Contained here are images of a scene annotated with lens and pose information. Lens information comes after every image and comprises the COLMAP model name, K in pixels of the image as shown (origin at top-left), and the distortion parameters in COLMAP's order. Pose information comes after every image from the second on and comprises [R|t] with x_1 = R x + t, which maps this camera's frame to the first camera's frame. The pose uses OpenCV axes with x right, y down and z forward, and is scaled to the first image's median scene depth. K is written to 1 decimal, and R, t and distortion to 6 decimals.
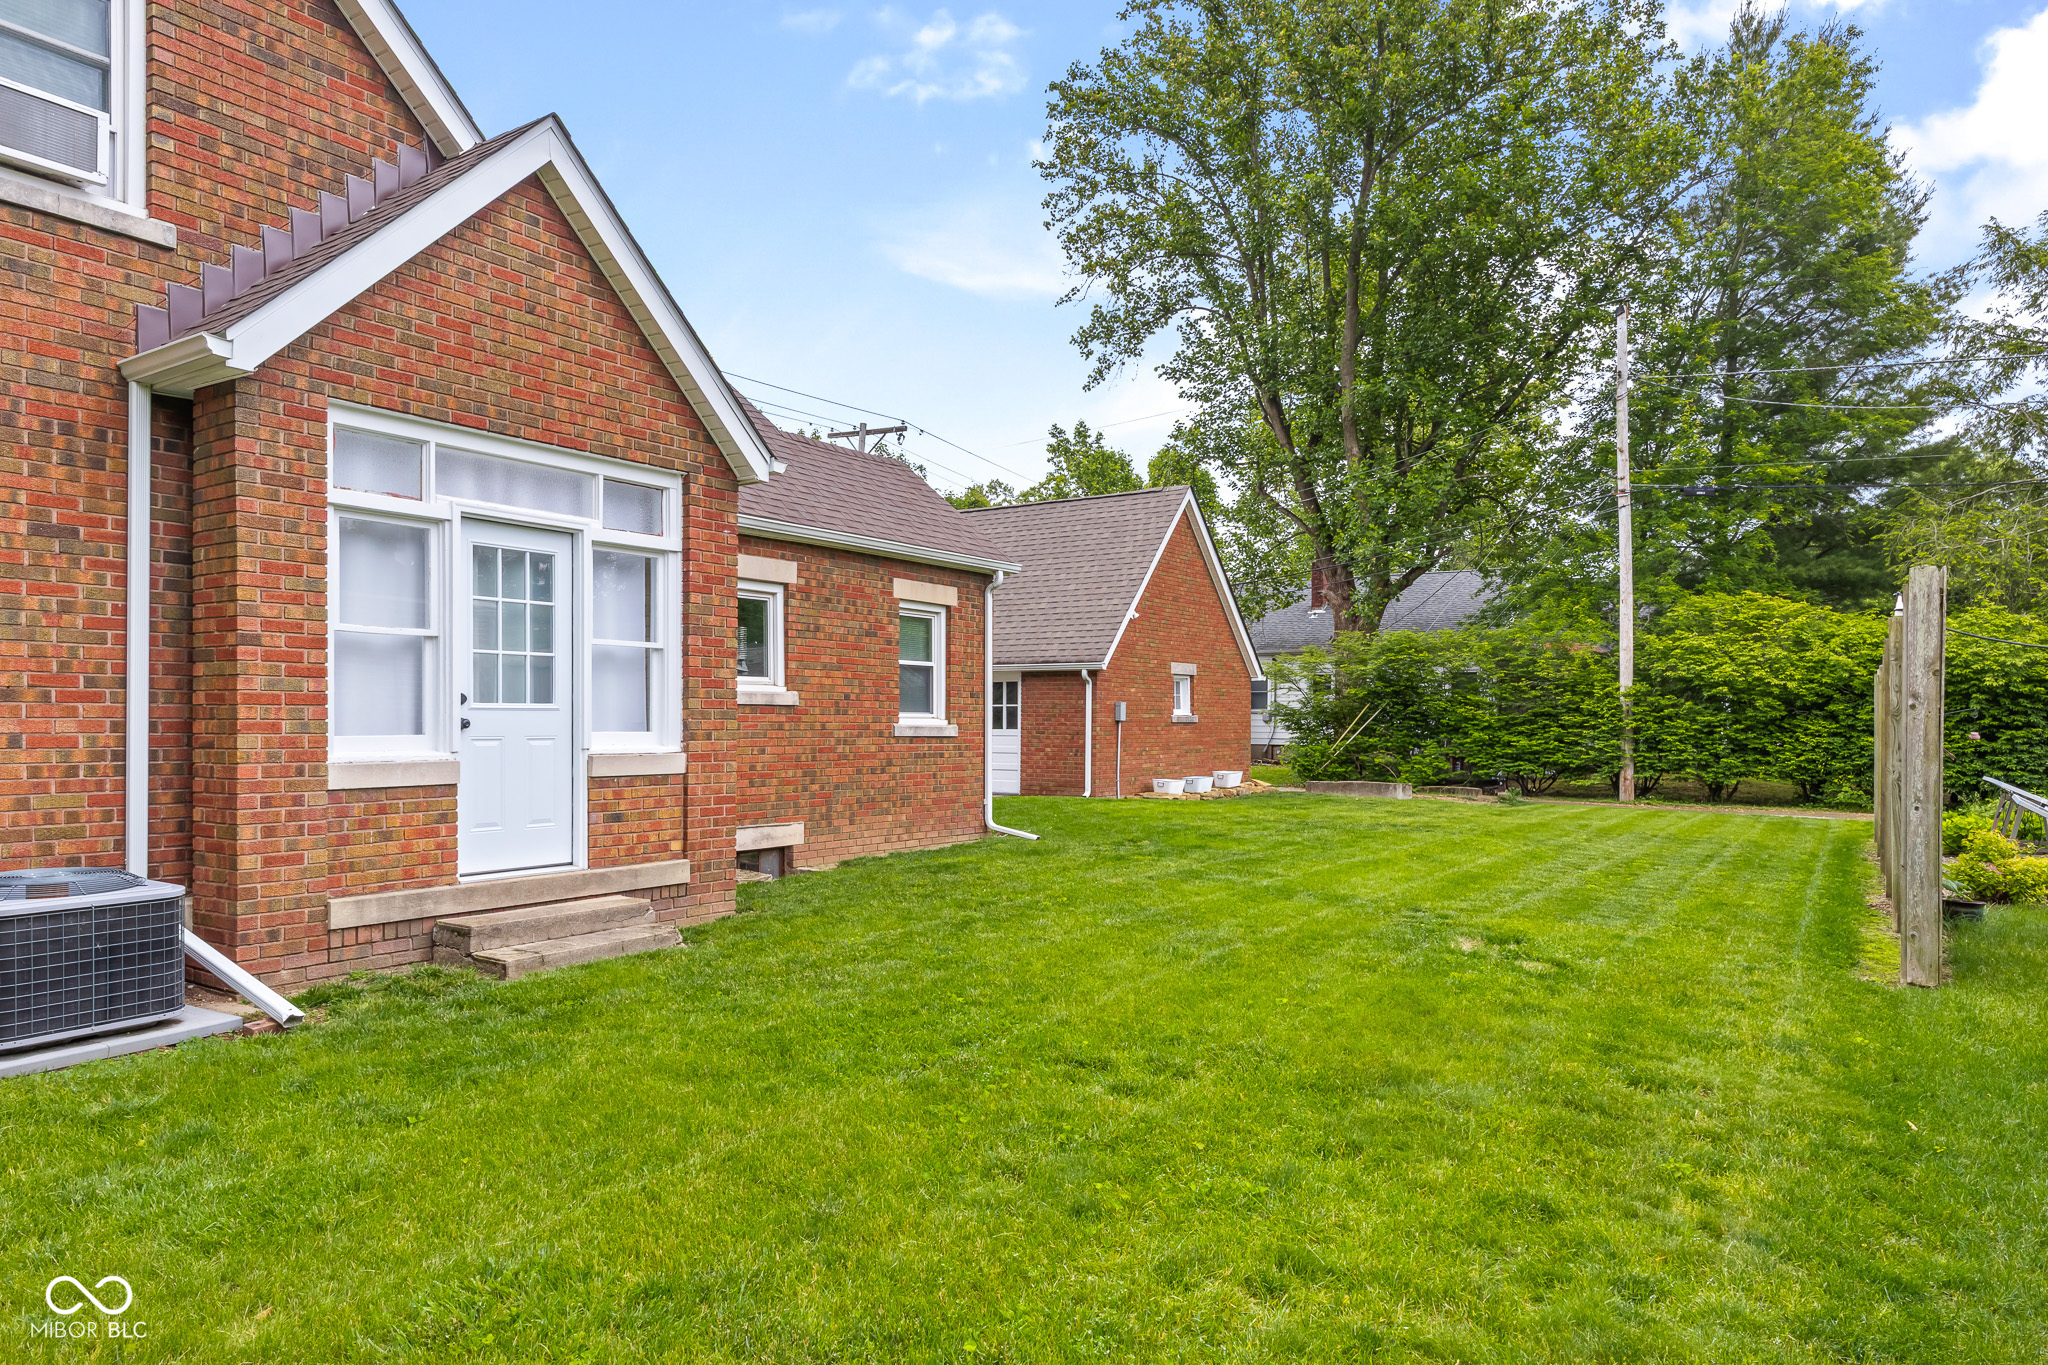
lens RADIAL K [[1278.8, 0, 1028.9], [0, 1278.8, 719.6], [0, 0, 1]] dist [-0.007451, -0.002941]
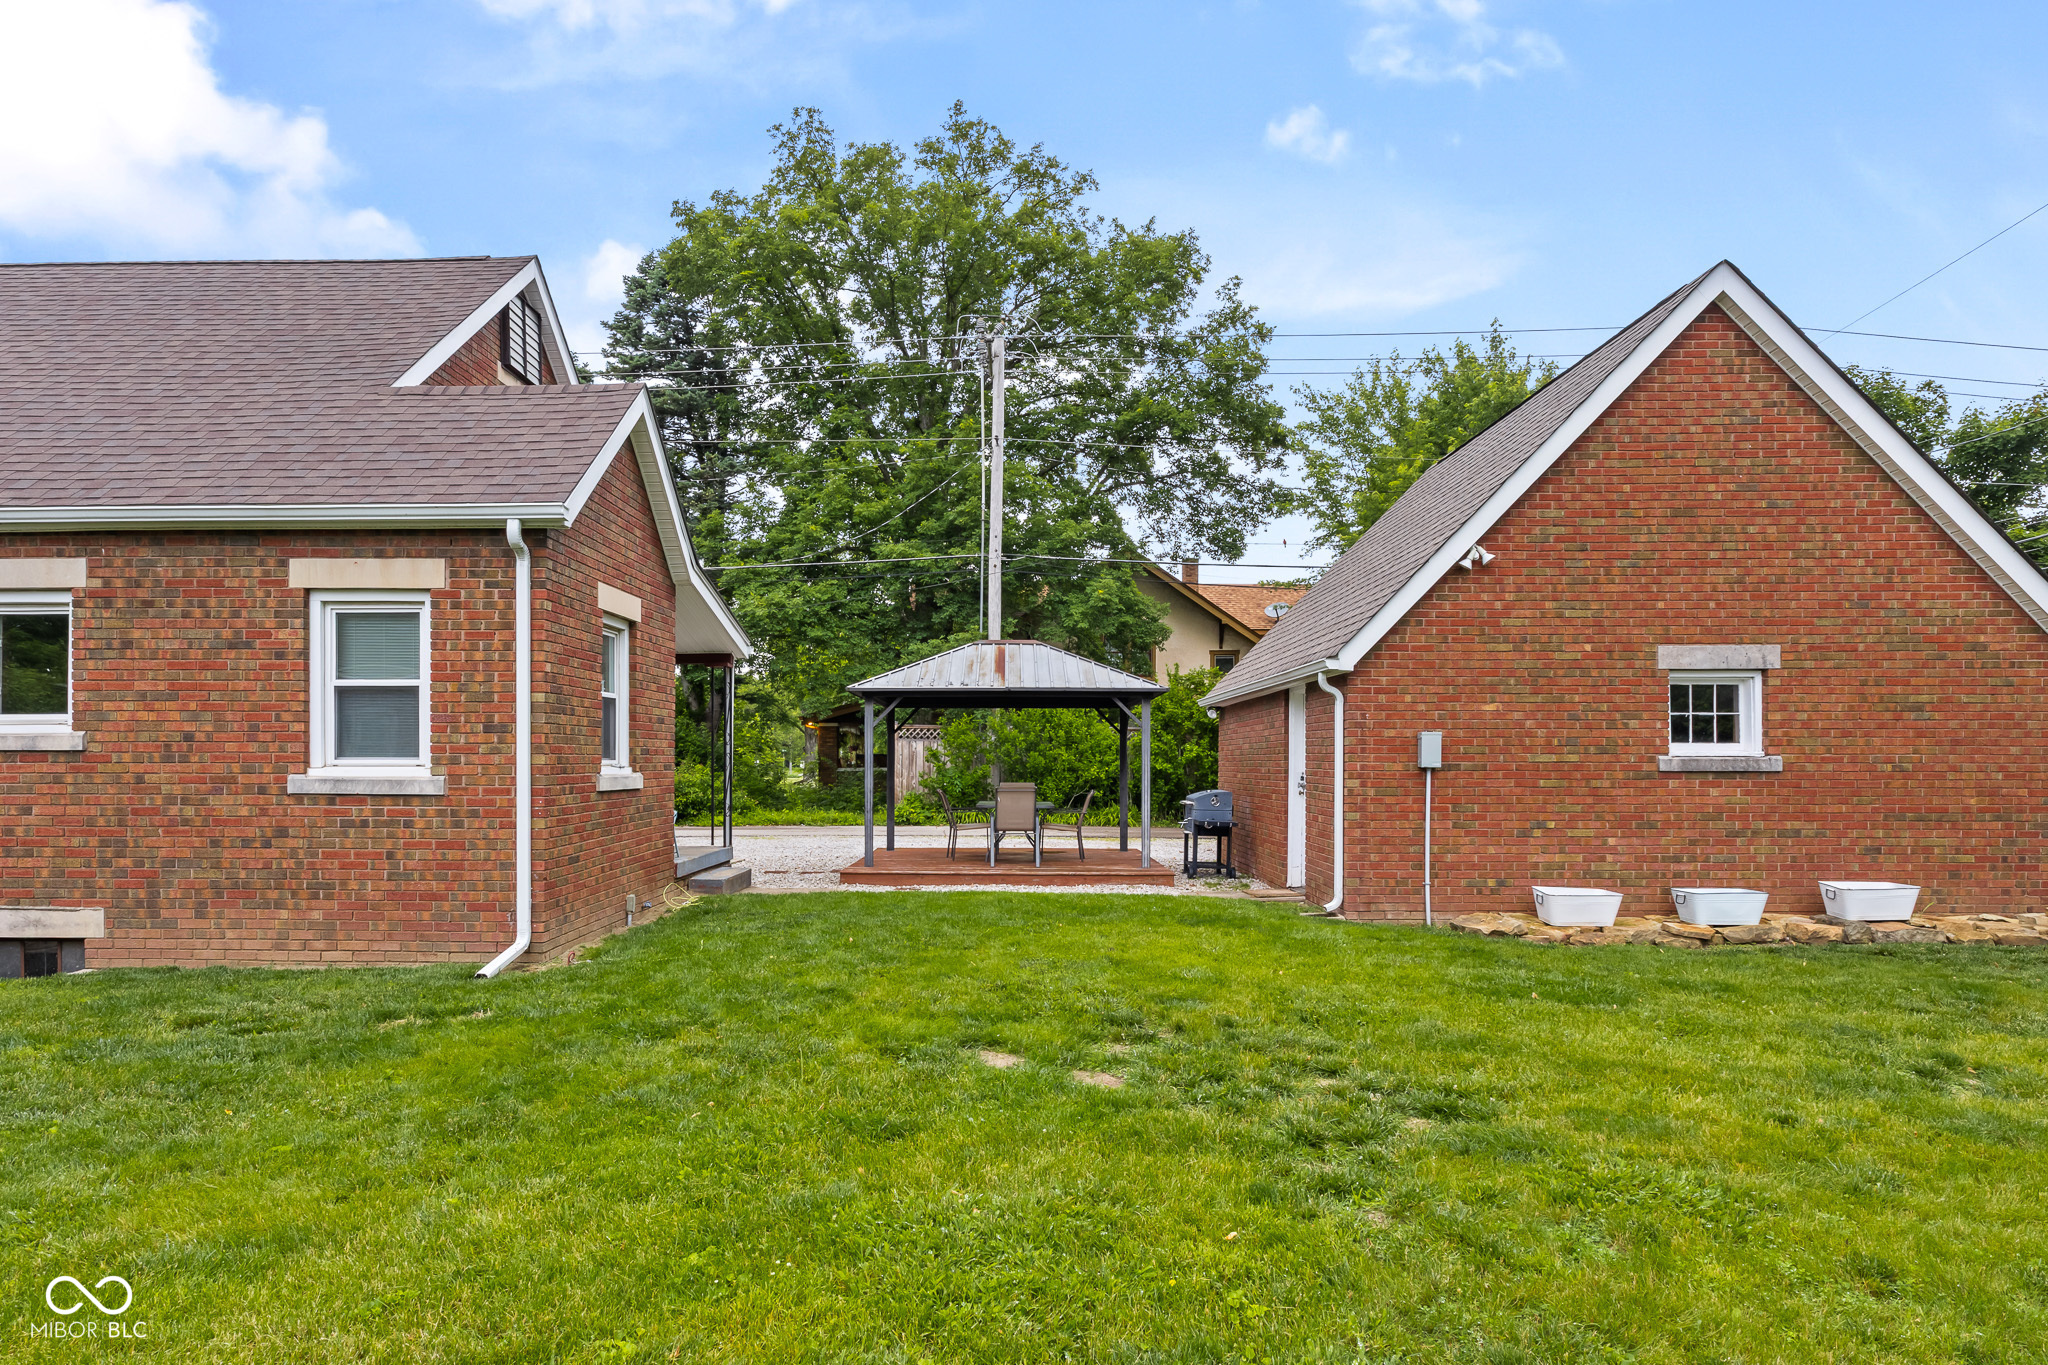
lens RADIAL K [[1169.5, 0, 1017.2], [0, 1169.5, 760.5], [0, 0, 1]] dist [0.003600, 0.000850]
pose [[0.536564, -0.006336, -0.843836, 0.965611], [0.003004, 0.999980, -0.005598, 0.000283], [0.843854, 0.000469, 0.536572, 1.541016]]
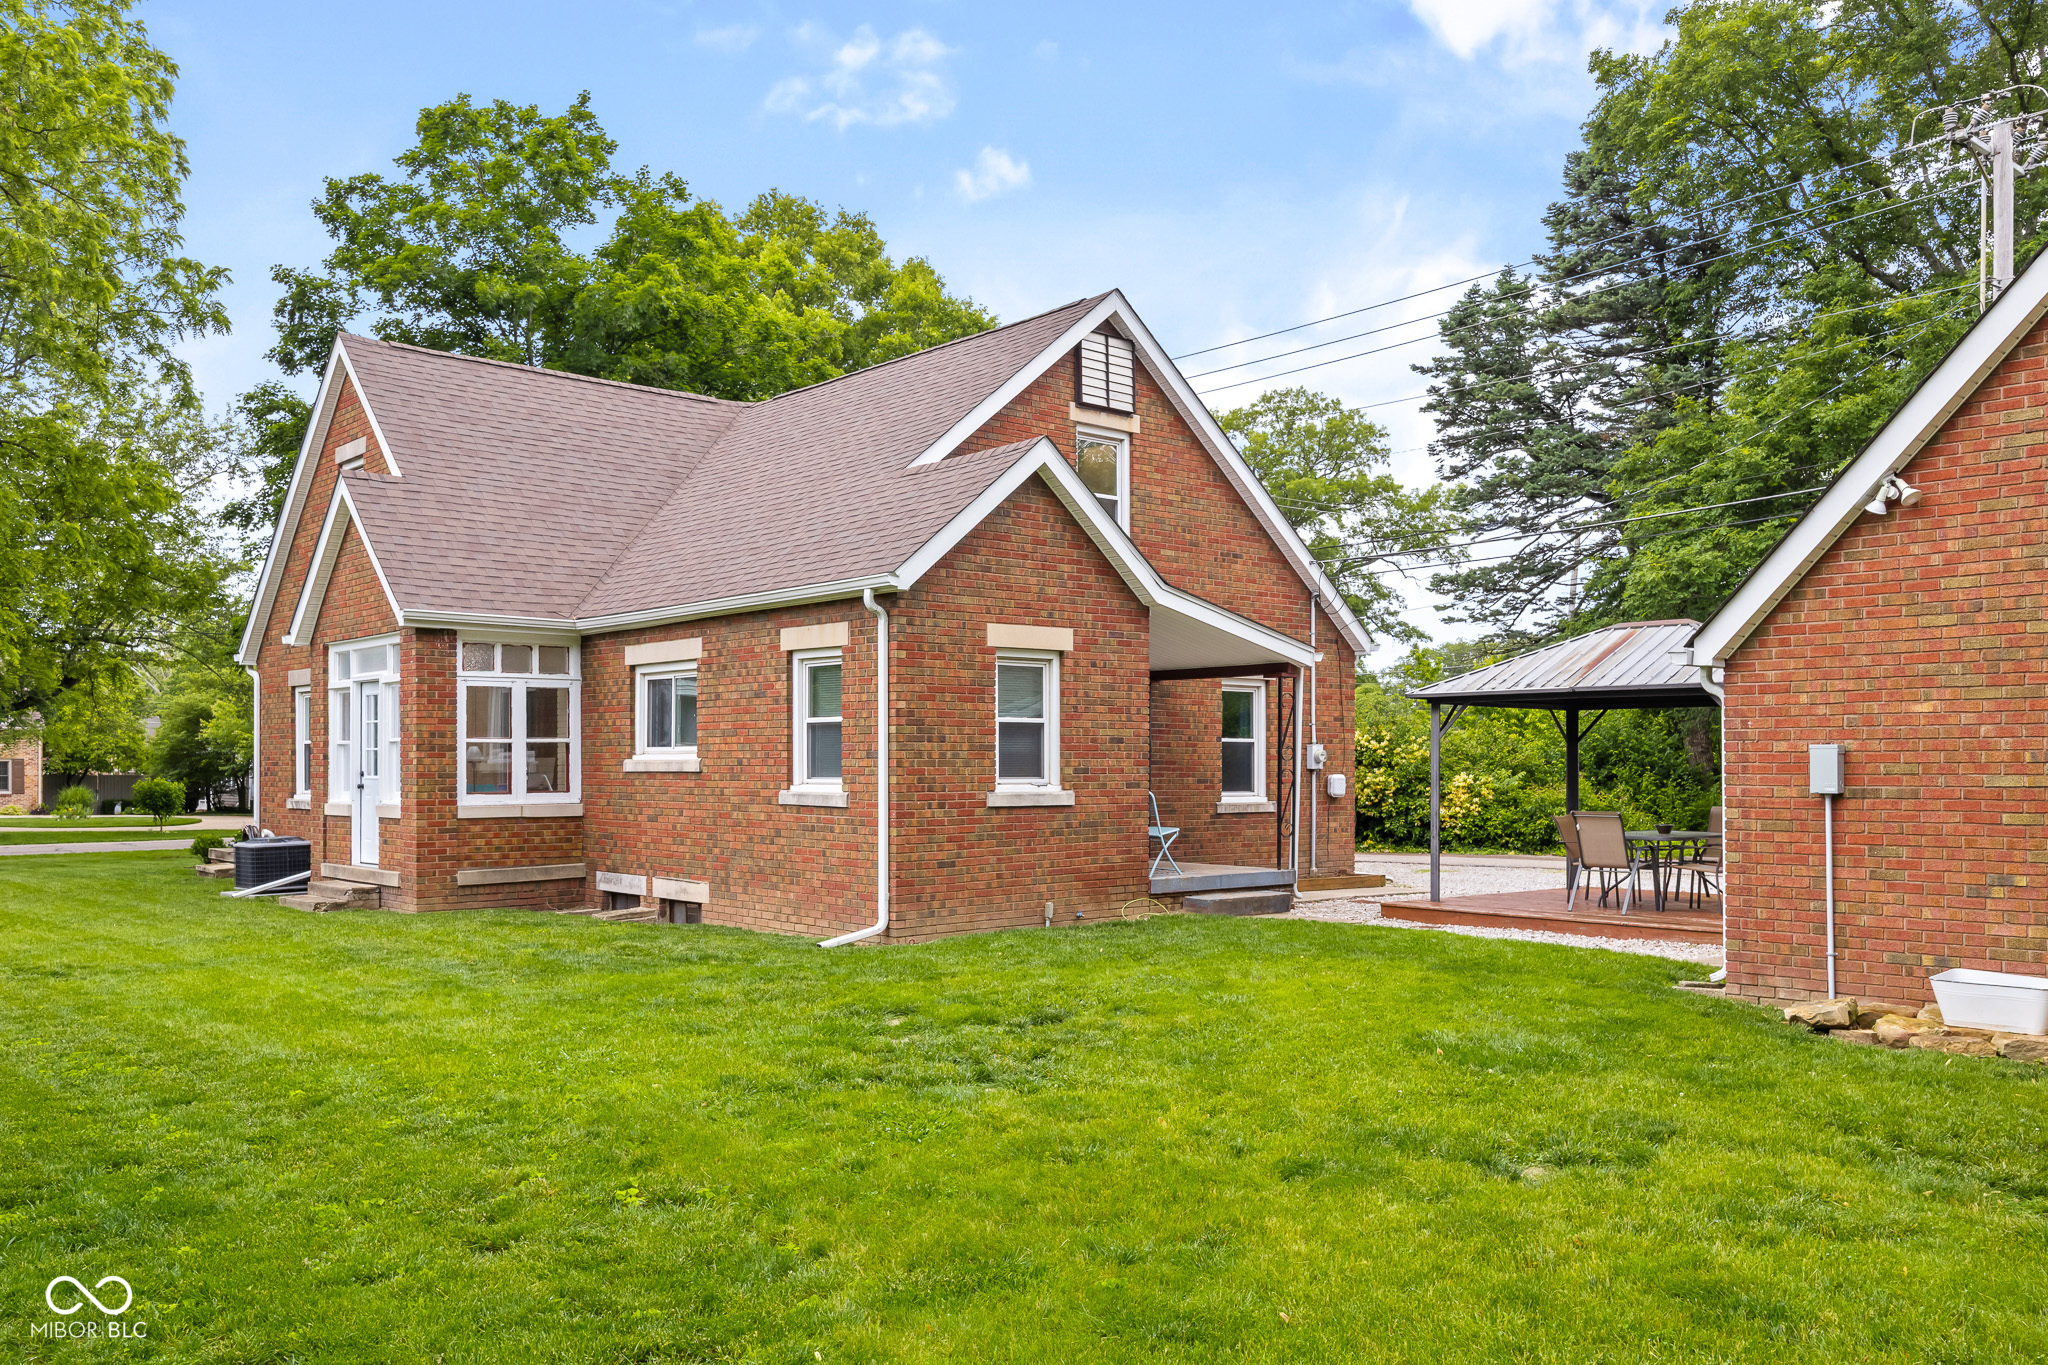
lens RADIAL K [[1644.6, 0, 1026.4], [0, 1644.6, 763.1], [0, 0, 1]] dist [-0.006234, 0.000166]
pose [[-0.259620, -0.008044, -0.965677, 1.508994], [-0.000495, 0.999966, -0.008197, -0.010357], [0.965711, -0.001650, -0.259615, 2.281887]]
